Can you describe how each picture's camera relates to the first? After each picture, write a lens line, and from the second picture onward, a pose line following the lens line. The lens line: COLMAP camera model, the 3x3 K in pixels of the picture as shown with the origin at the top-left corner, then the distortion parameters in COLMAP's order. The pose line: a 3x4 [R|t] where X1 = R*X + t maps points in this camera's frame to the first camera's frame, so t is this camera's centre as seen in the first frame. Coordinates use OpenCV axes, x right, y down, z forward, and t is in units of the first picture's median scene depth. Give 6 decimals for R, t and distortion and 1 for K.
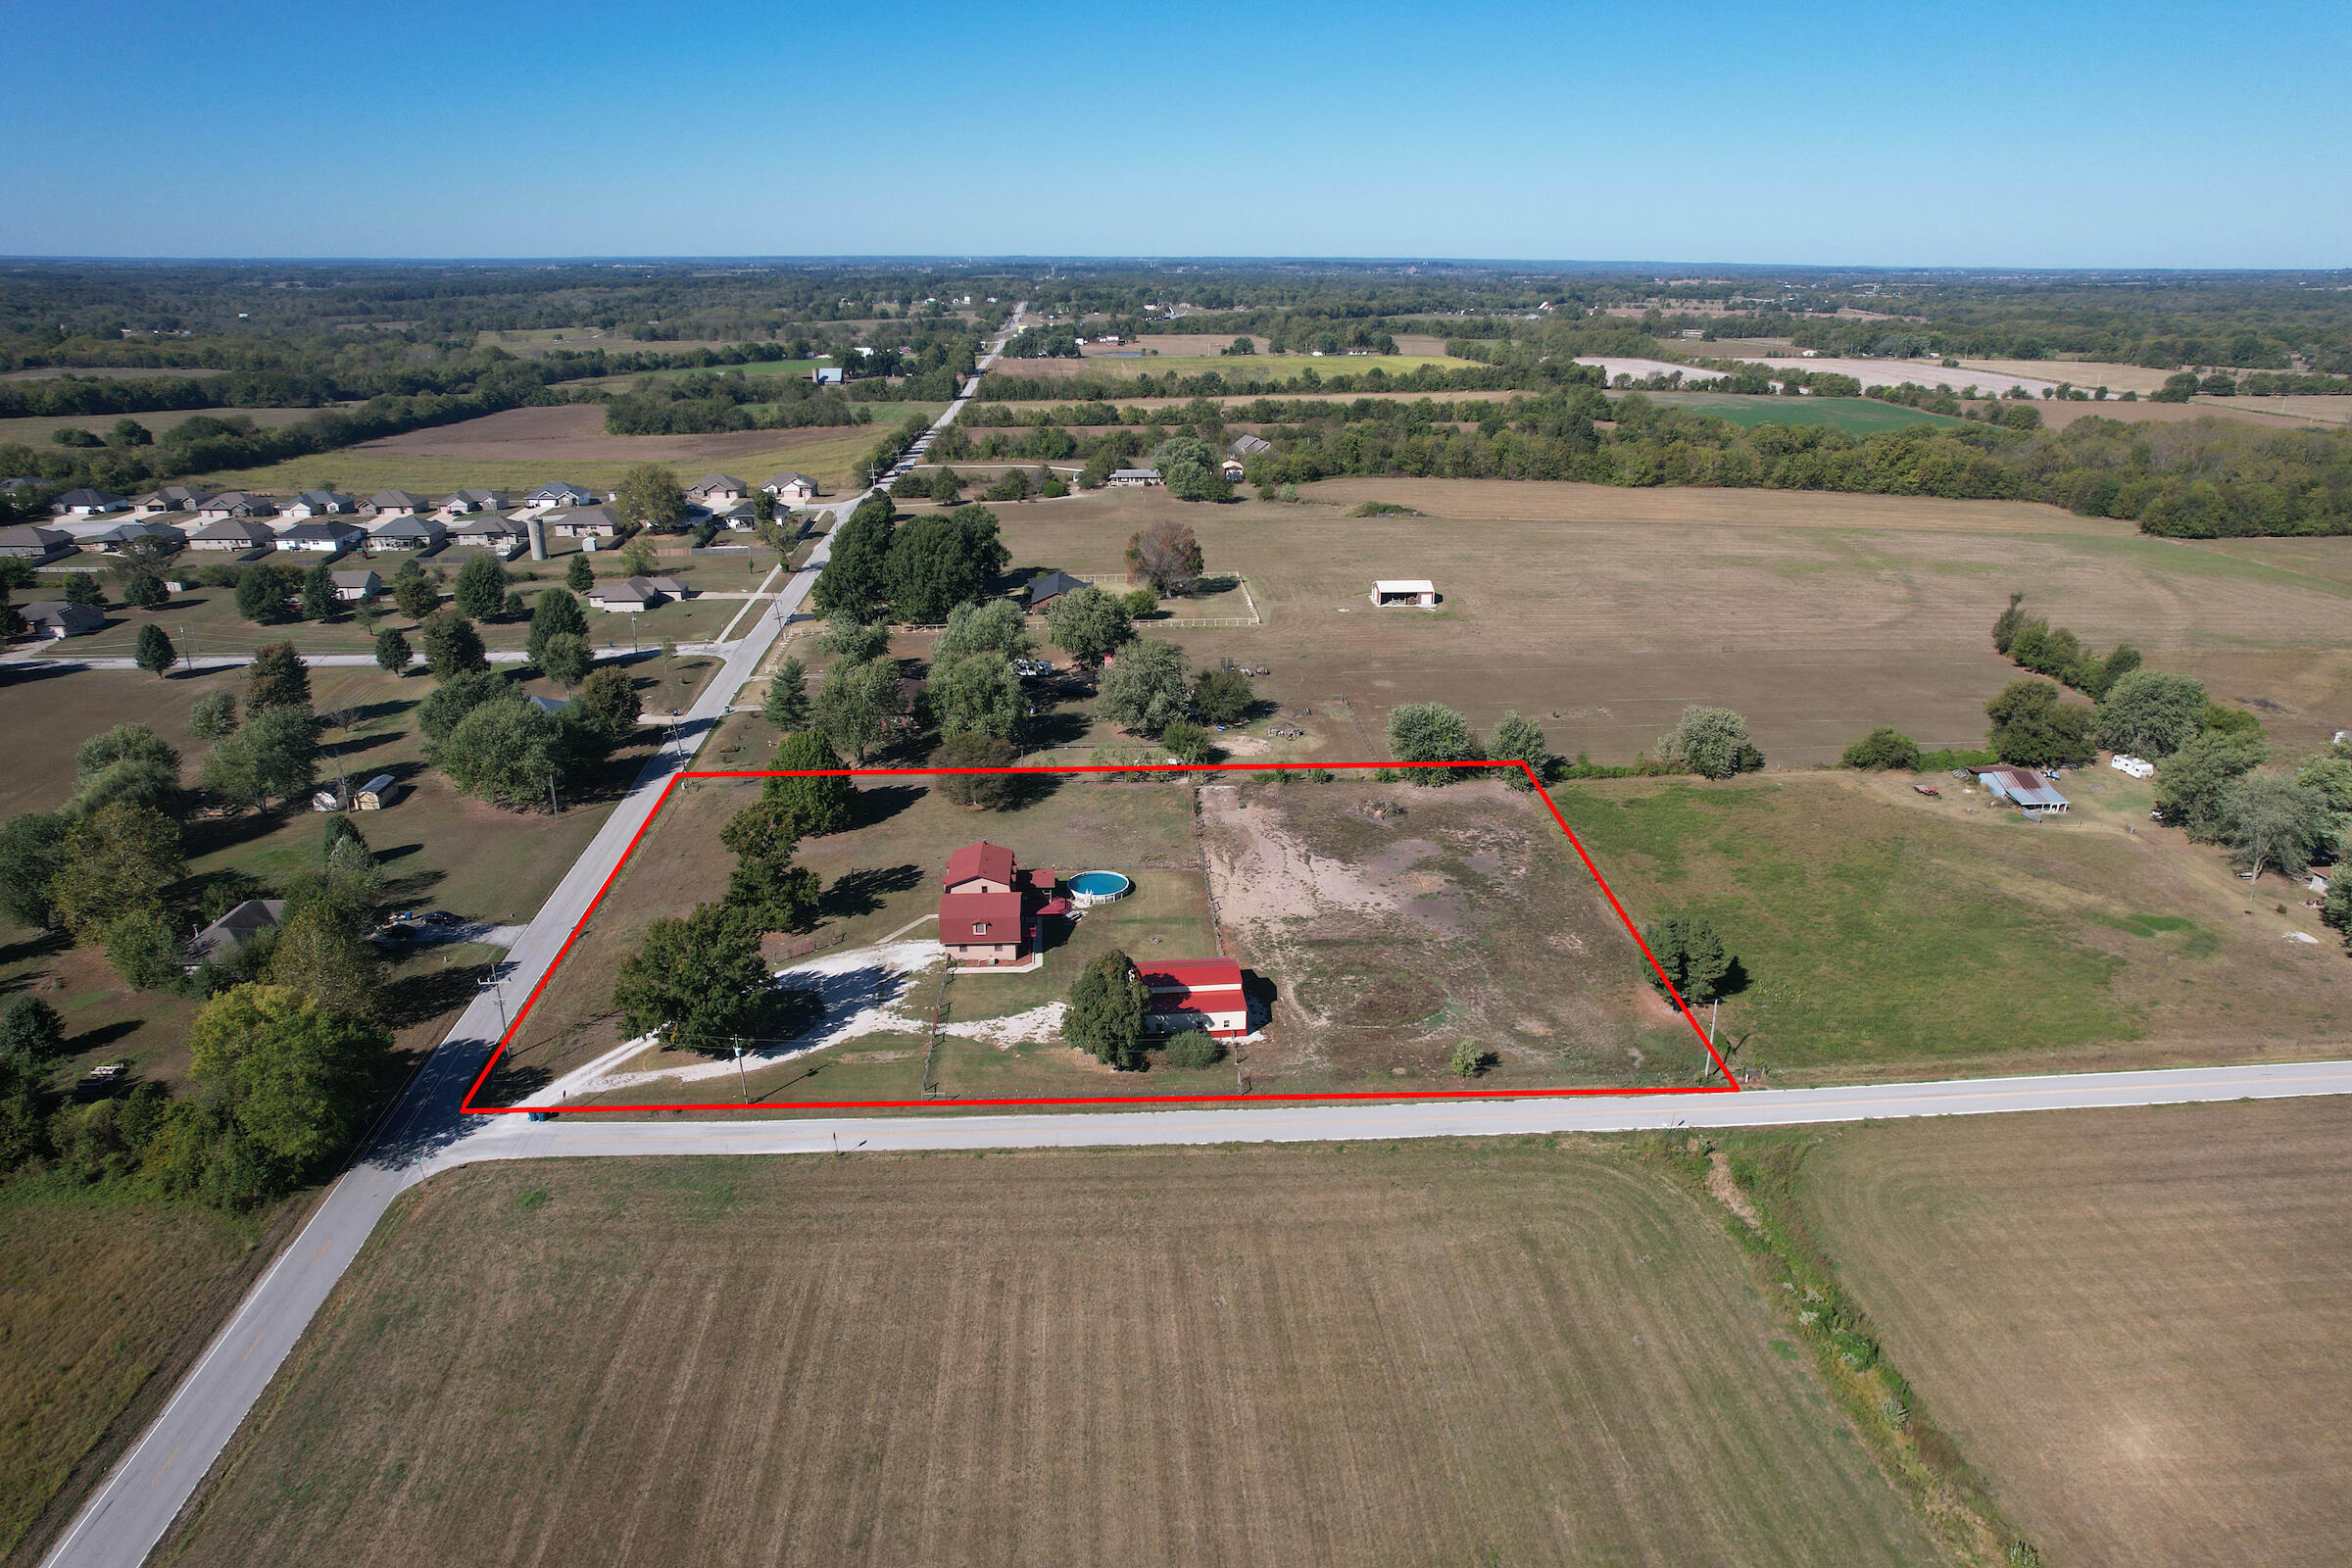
lens RADIAL K [[1501.7, 0, 1183.5], [0, 1501.7, 776.2], [0, 0, 1]] dist [-0.070330, 0.058711]
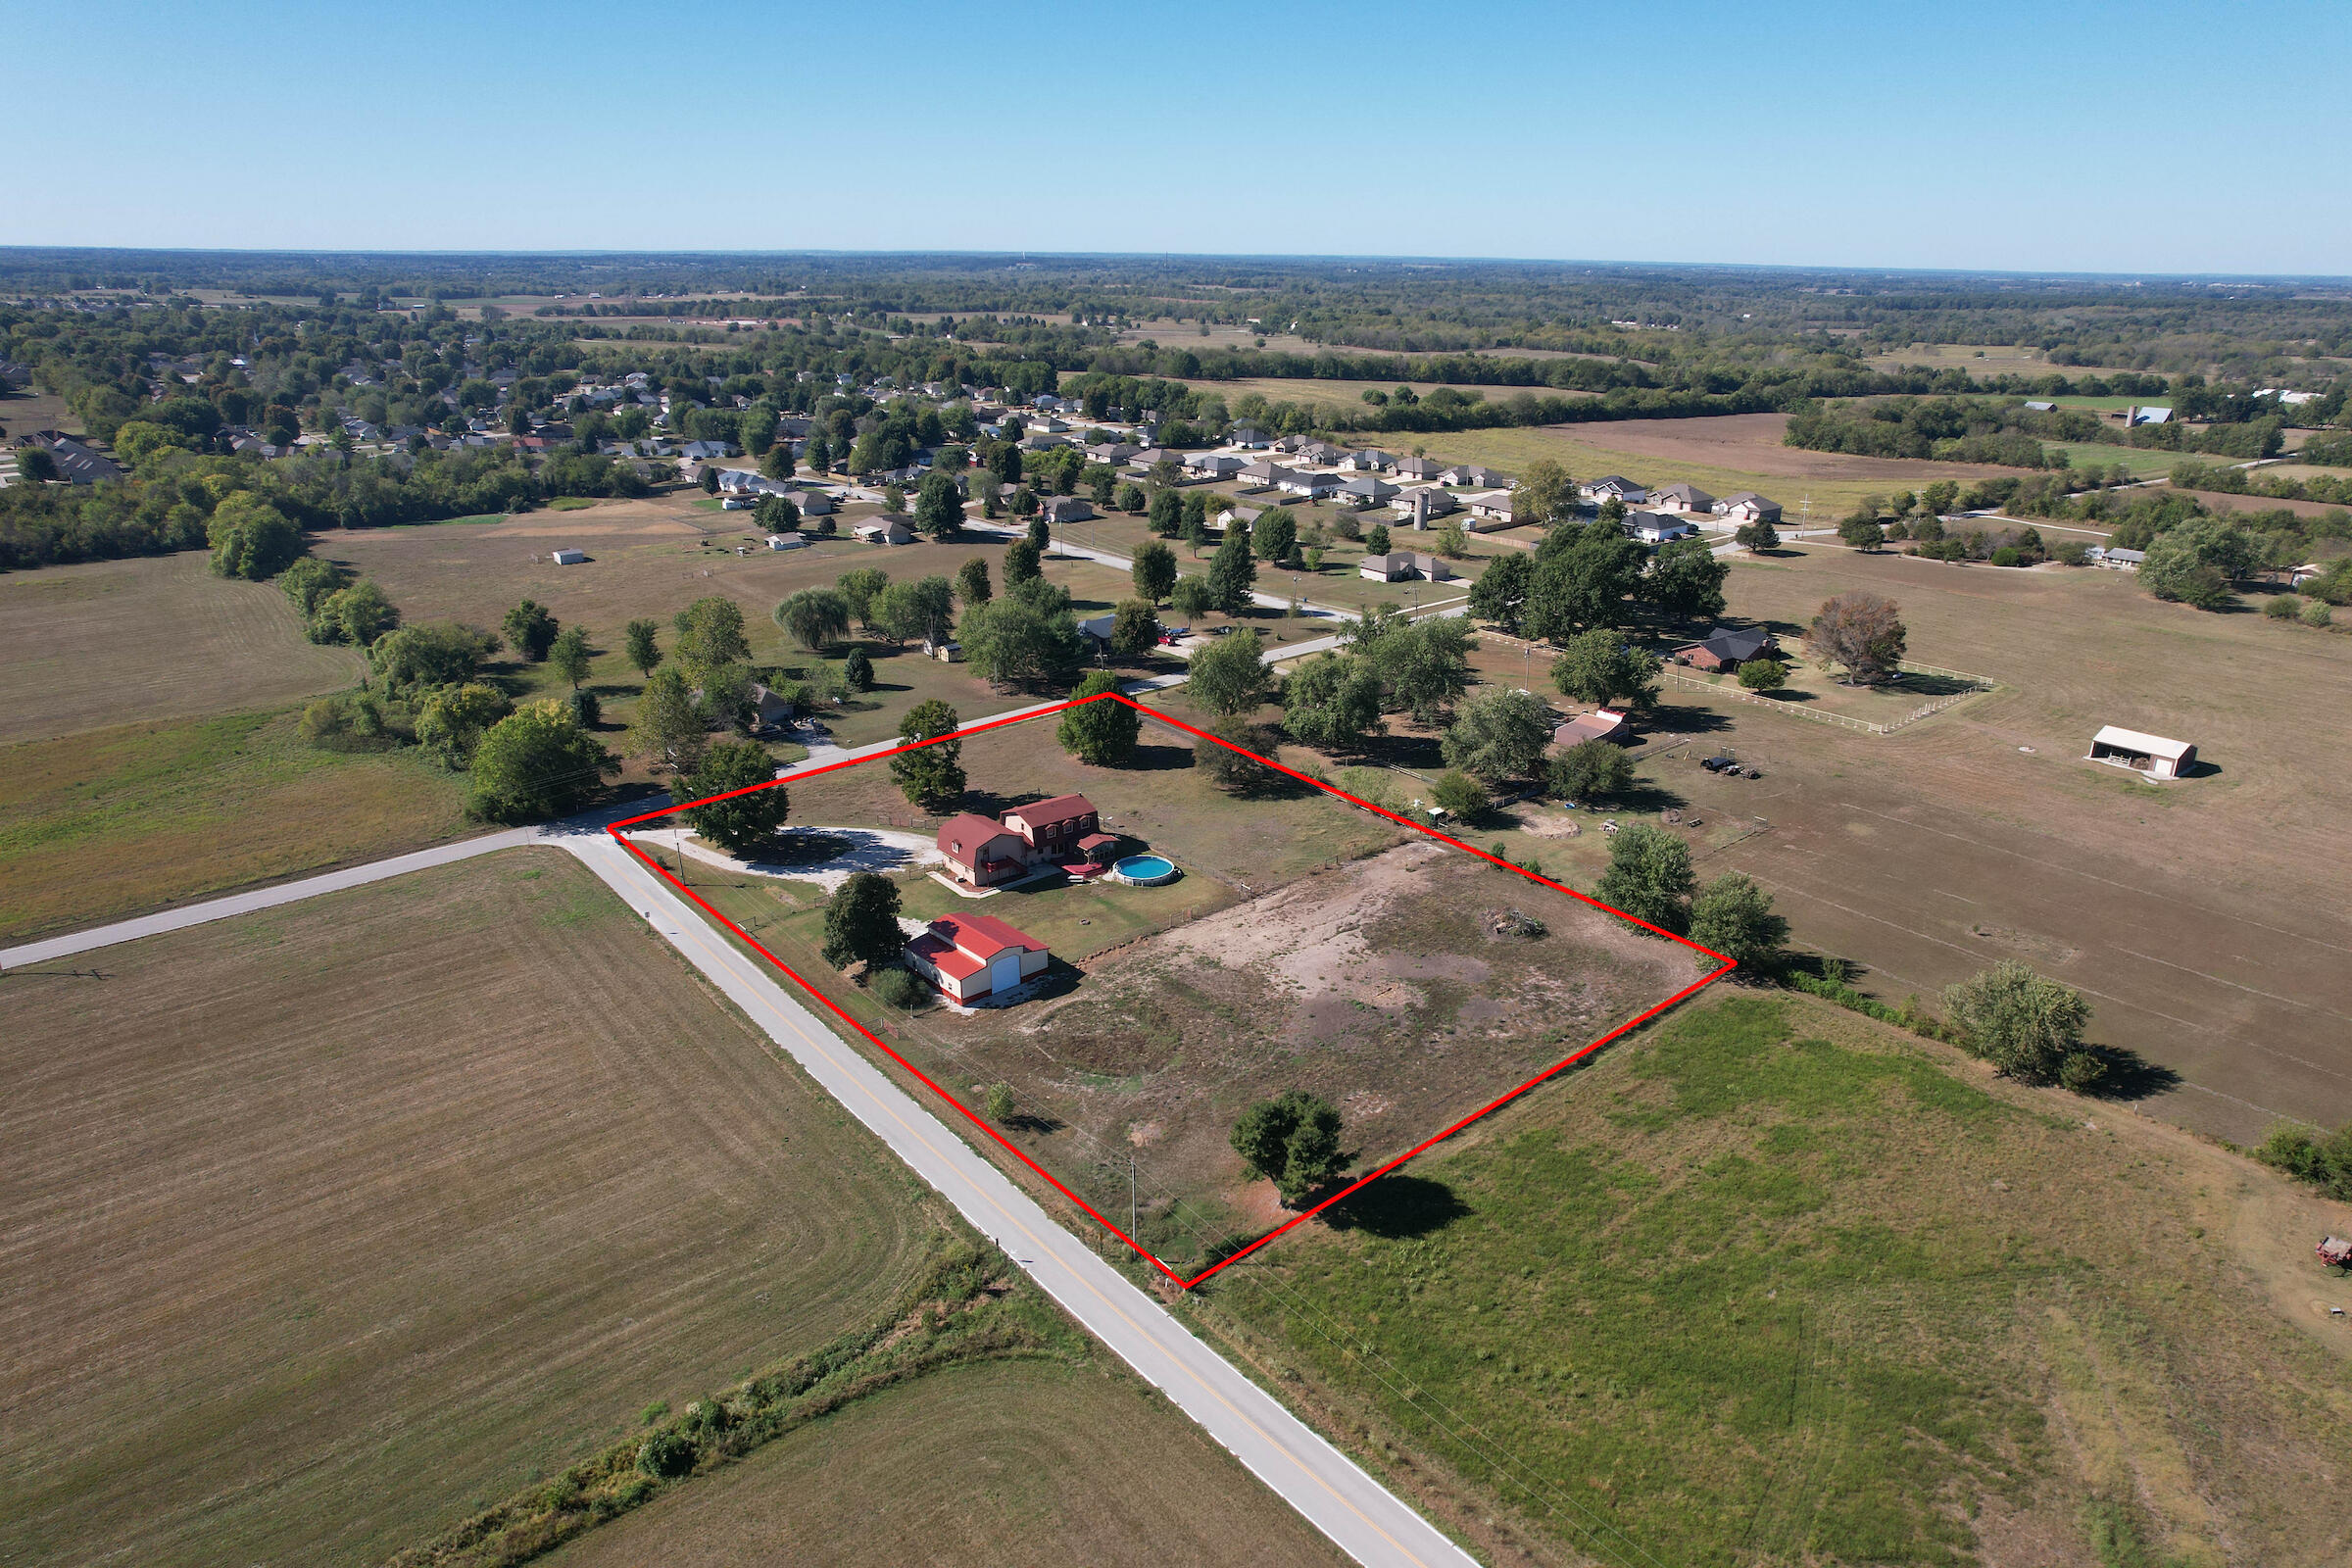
lens RADIAL K [[1501.7, 0, 1183.5], [0, 1501.7, 776.2], [0, 0, 1]] dist [-0.070330, 0.058711]
pose [[0.582878, 0.273769, -0.765052, 0.691086], [-0.279522, 0.951626, 0.127571, -0.120001], [0.762969, 0.139491, 0.631206, 0.346955]]
